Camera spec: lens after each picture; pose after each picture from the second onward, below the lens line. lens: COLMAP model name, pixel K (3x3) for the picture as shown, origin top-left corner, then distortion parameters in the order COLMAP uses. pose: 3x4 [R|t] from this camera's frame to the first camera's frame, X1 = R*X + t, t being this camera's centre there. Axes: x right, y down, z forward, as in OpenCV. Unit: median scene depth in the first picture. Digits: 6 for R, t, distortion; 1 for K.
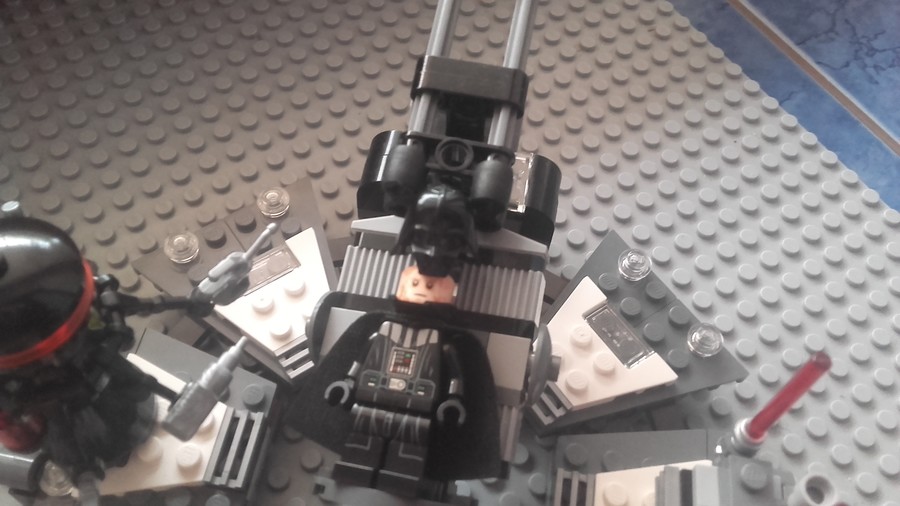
lens RADIAL K [[852.0, 0, 450.6], [0, 852.0, 254.8], [0, 0, 1]] dist [0.030369, 0.000000]
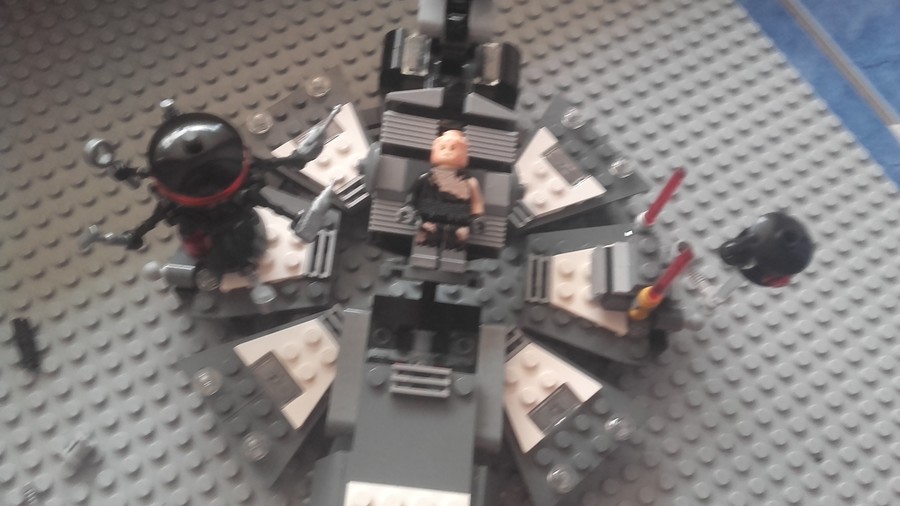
lens RADIAL K [[852.0, 0, 445.1], [0, 852.0, 238.9], [0, 0, 1]] dist [0.030369, 0.000000]
pose [[0.996749, -0.061597, 0.051935, -0.101080], [0.052570, 0.985693, 0.160145, -0.032083], [-0.061056, -0.156895, 0.985726, -0.494871]]
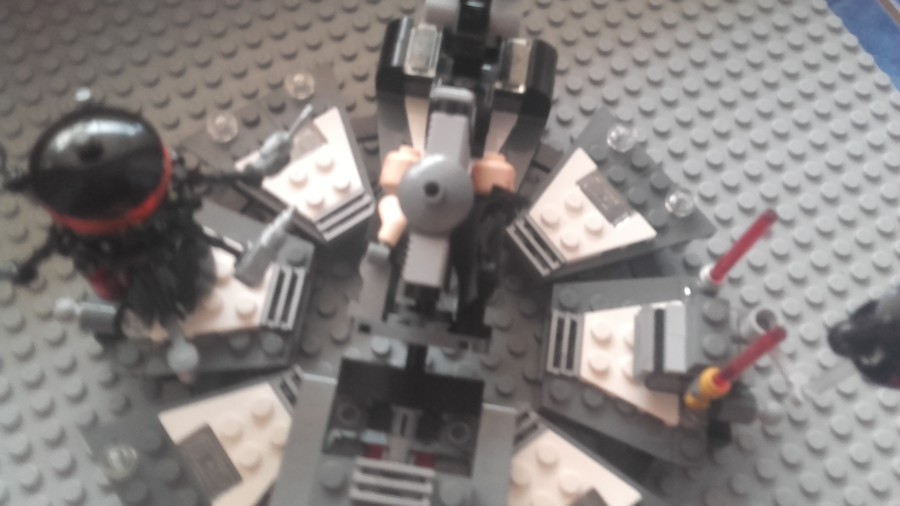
lens RADIAL K [[852.0, 0, 446.0], [0, 852.0, 253.5], [0, 0, 1]] dist [0.030369, 0.000000]
pose [[0.999887, -0.014697, 0.003192, -0.026539], [0.014074, 0.989220, 0.145761, -0.005054], [-0.005300, -0.145699, 0.989315, -0.162098]]
